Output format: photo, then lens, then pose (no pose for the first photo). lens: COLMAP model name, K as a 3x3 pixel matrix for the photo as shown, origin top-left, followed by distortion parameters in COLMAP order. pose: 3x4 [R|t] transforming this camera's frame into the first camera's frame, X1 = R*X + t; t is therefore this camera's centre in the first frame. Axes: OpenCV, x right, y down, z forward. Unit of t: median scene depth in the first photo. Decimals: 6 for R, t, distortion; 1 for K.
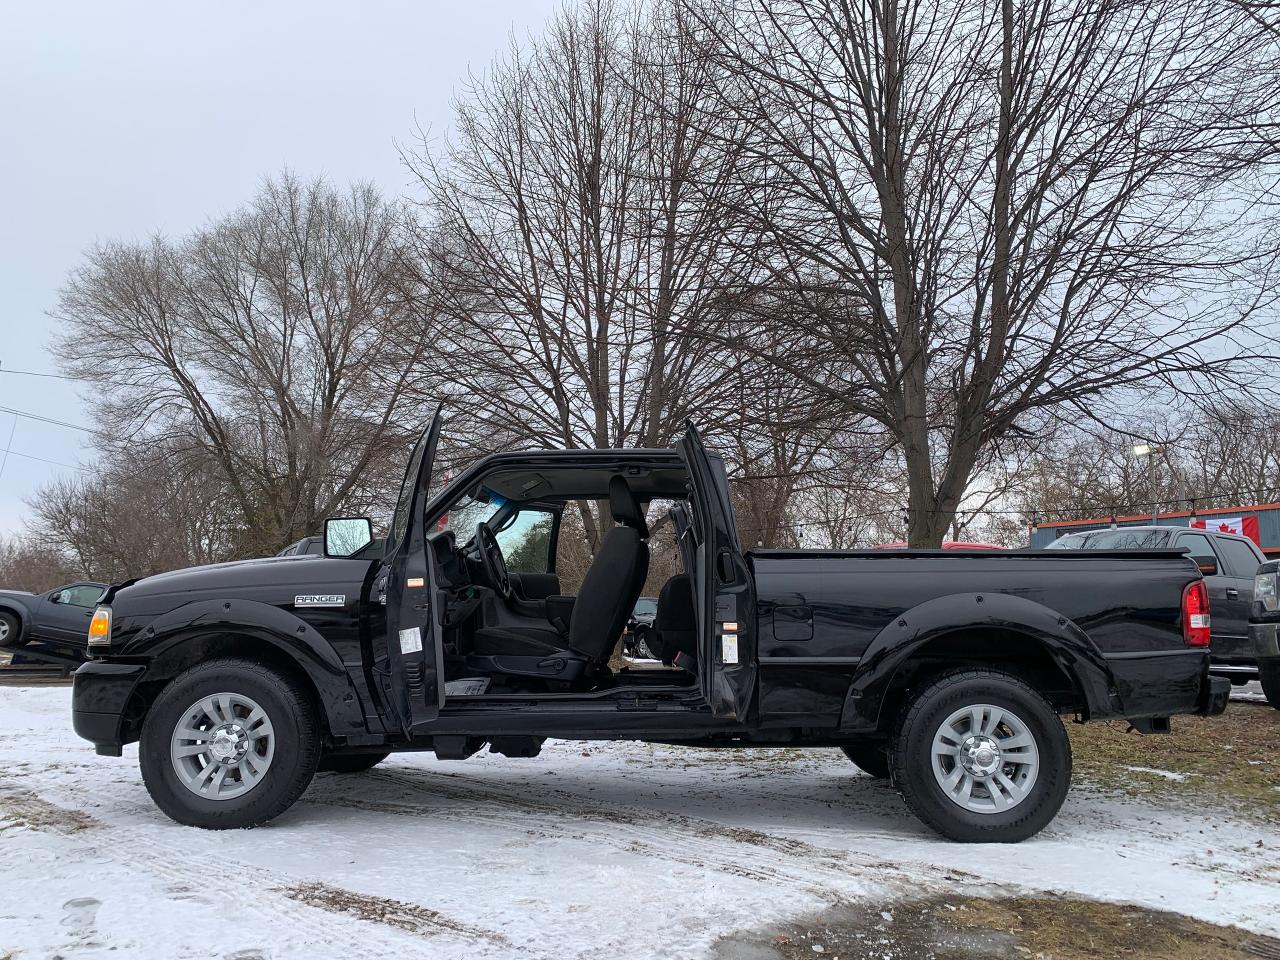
lens RADIAL K [[984.5, 0, 634.3], [0, 984.5, 478.3], [0, 0, 1]] dist [0.024261, -0.016091]
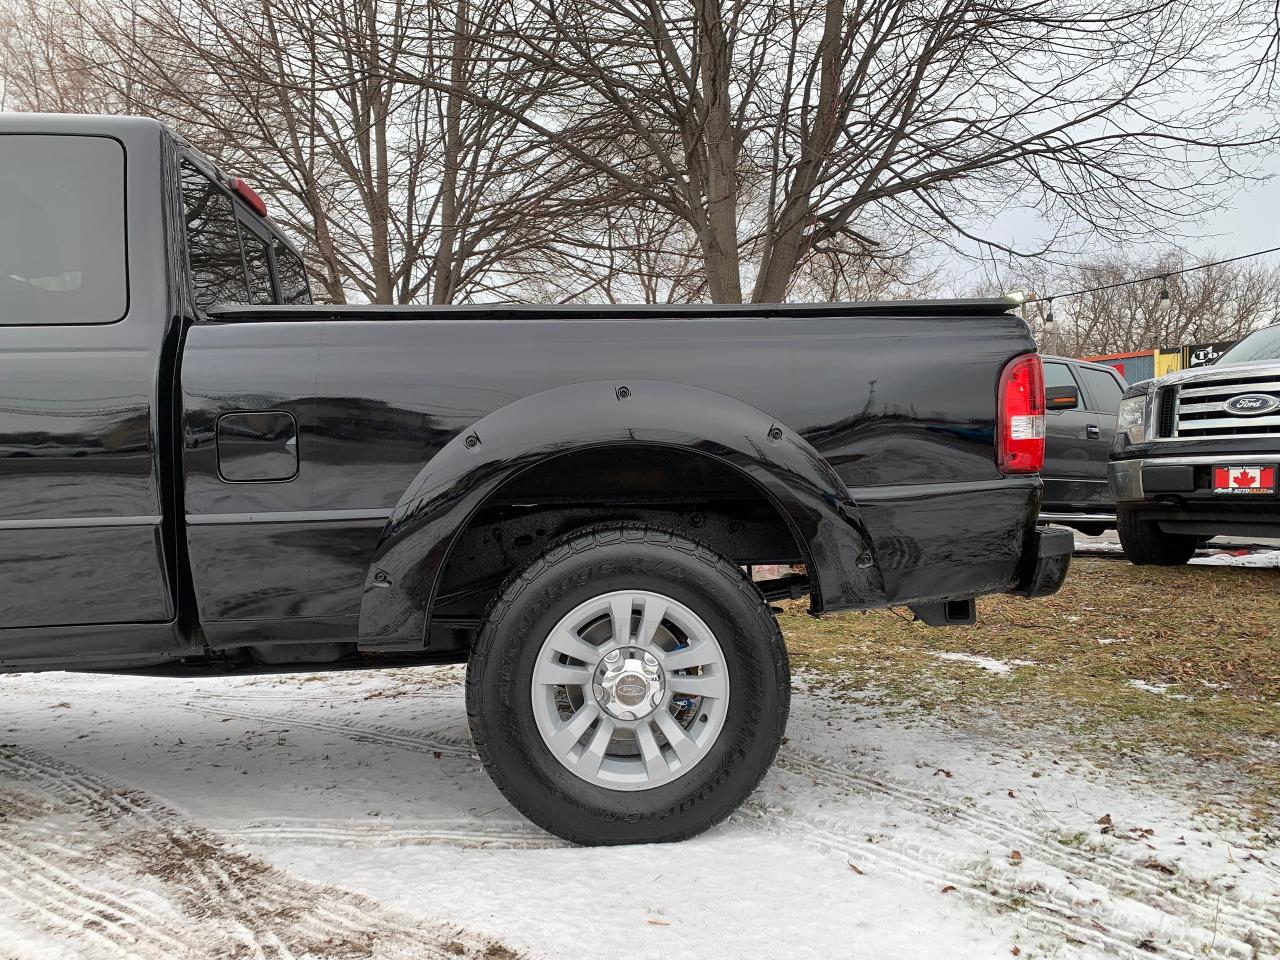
lens RADIAL K [[984.5, 0, 643.9], [0, 984.5, 476.4], [0, 0, 1]] dist [0.024261, -0.016091]
pose [[0.993671, -0.017753, 0.110919, 0.247773], [0.002740, 0.990969, 0.134067, 0.079712], [-0.112298, -0.132914, 0.984745, 0.400003]]
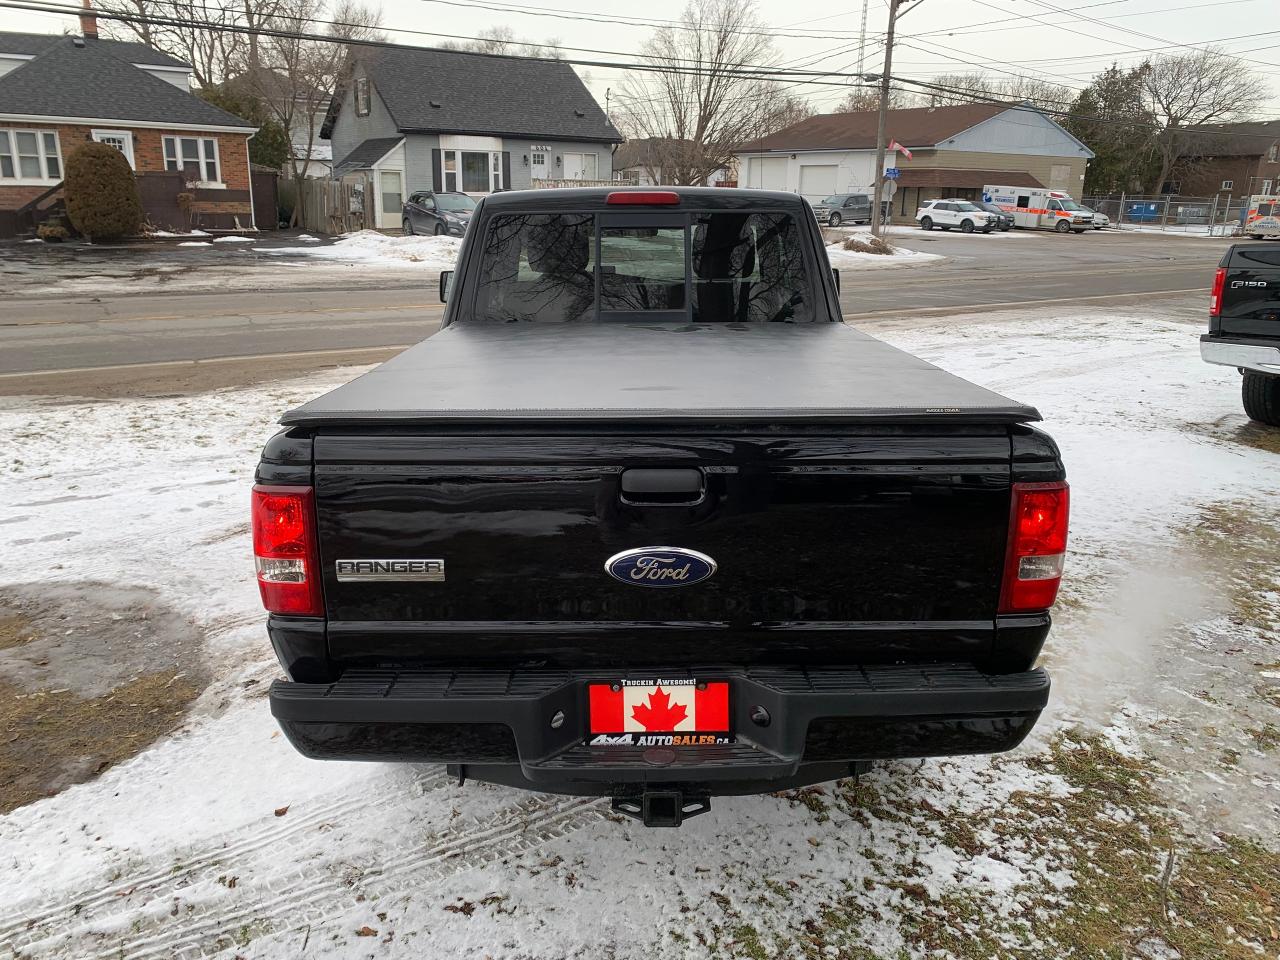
lens RADIAL K [[984.5, 0, 620.3], [0, 984.5, 464.4], [0, 0, 1]] dist [0.024261, -0.016091]
pose [[0.038029, 0.247832, -0.968056, 0.853955], [0.133274, 0.958845, 0.250709, -0.003871], [0.990349, -0.138551, 0.003435, 0.961621]]
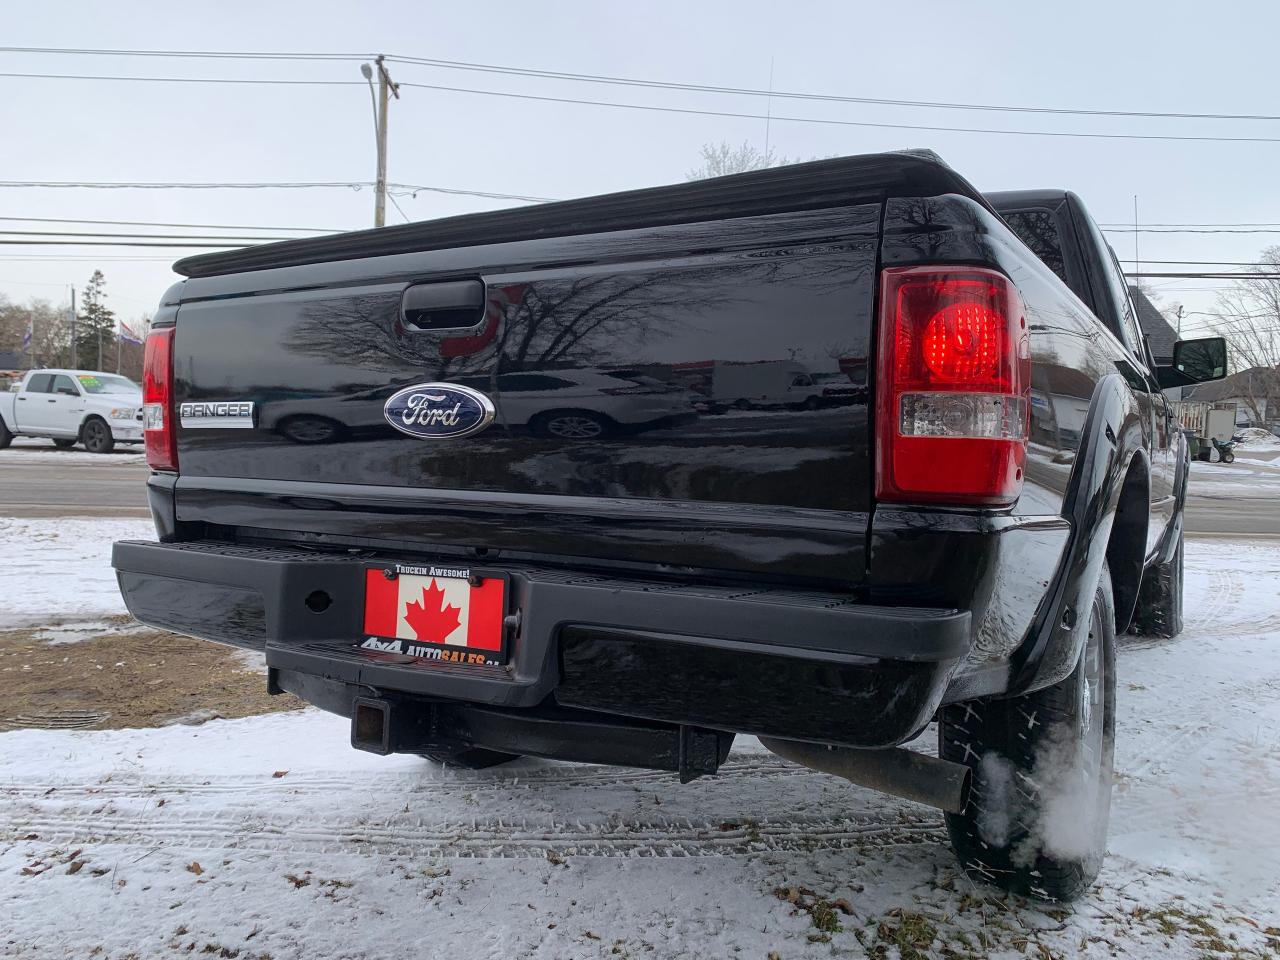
lens RADIAL K [[984.5, 0, 636.8], [0, 984.5, 483.5], [0, 0, 1]] dist [0.024261, -0.016091]
pose [[-0.488138, 0.015154, -0.872635, 0.722352], [0.094836, 0.994850, -0.035773, 0.173424], [0.867599, -0.100219, -0.487061, 1.171324]]
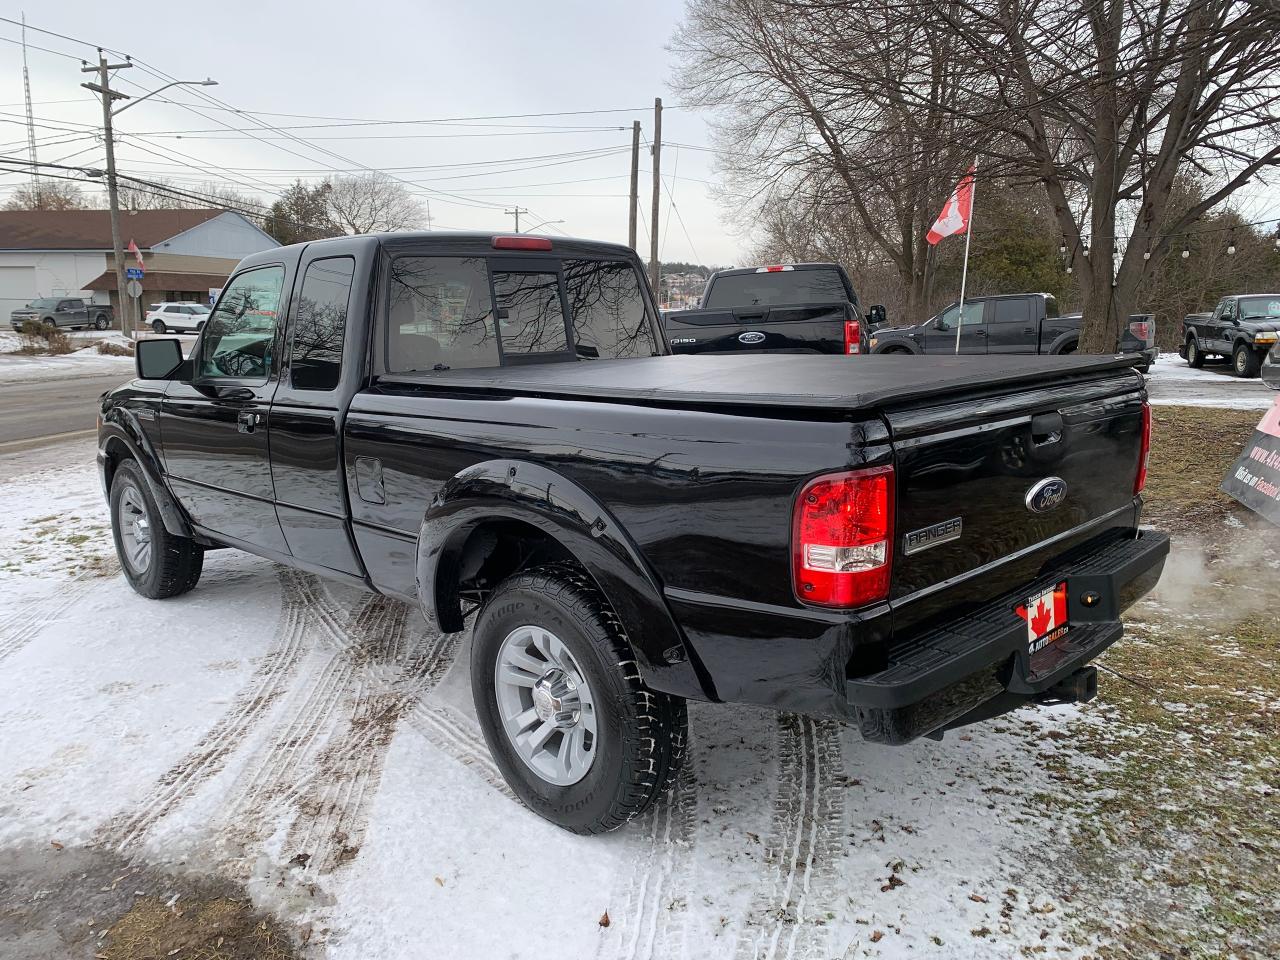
lens RADIAL K [[984.5, 0, 627.1], [0, 984.5, 473.1], [0, 0, 1]] dist [0.024261, -0.016091]
pose [[0.727224, 0.096690, -0.679556, 0.666313], [0.113337, 0.959525, 0.257813, -0.022874], [0.676978, -0.264506, 0.686831, 0.506738]]
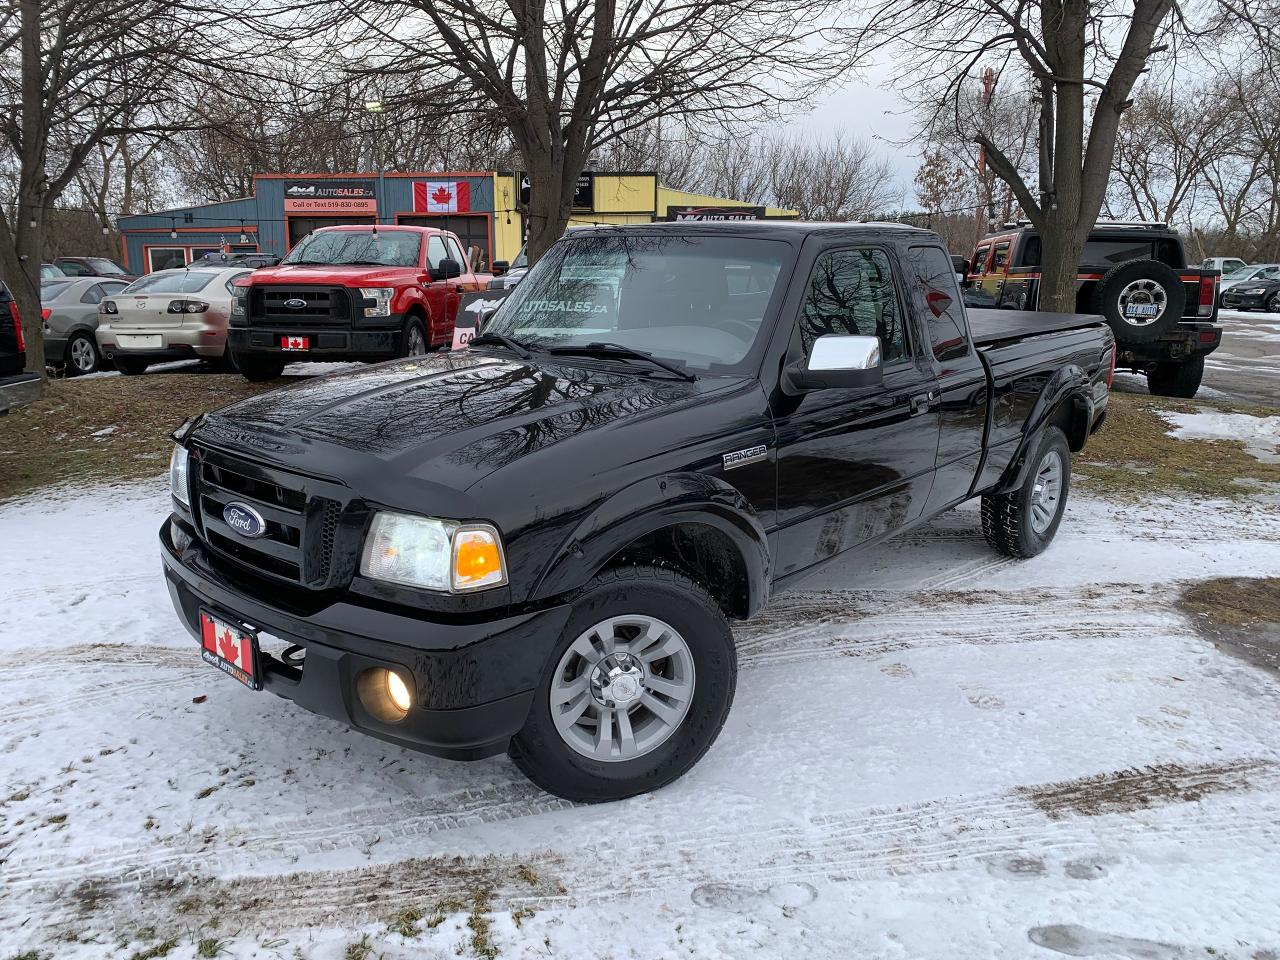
lens RADIAL K [[984.5, 0, 638.5], [0, 984.5, 474.2], [0, 0, 1]] dist [0.024261, -0.016091]
pose [[0.637036, -0.173787, 0.750988, -0.753698], [-0.103702, 0.946075, 0.306899, -0.060847], [-0.763827, -0.273385, 0.584662, 0.537656]]
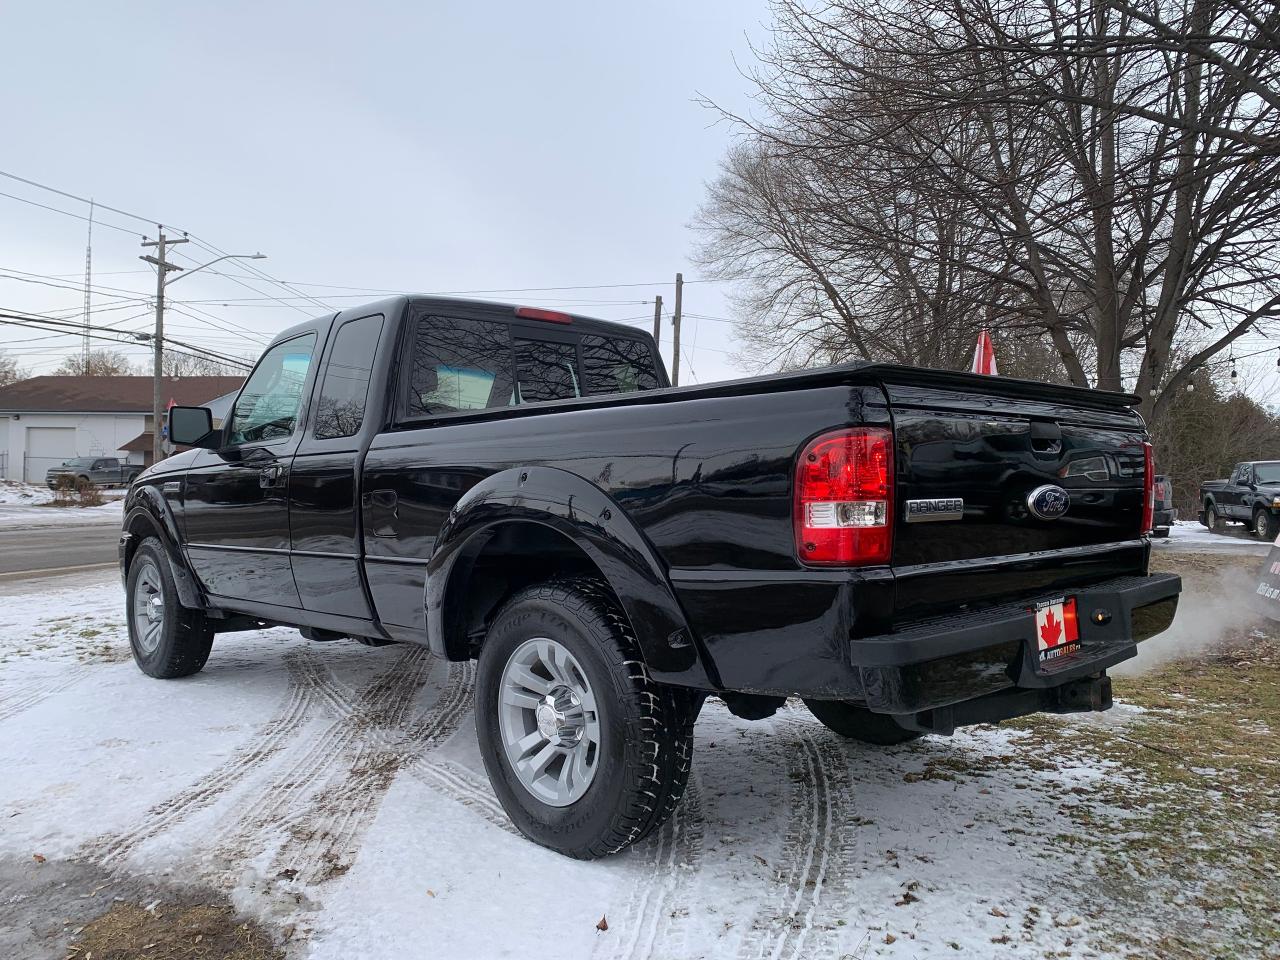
lens RADIAL K [[984.5, 0, 628.8], [0, 984.5, 473.8], [0, 0, 1]] dist [0.024261, -0.016091]
pose [[0.714174, -0.011827, -0.699868, 0.681940], [0.098943, 0.991524, 0.084210, 0.059354], [0.692940, -0.129387, 0.709291, 0.485427]]
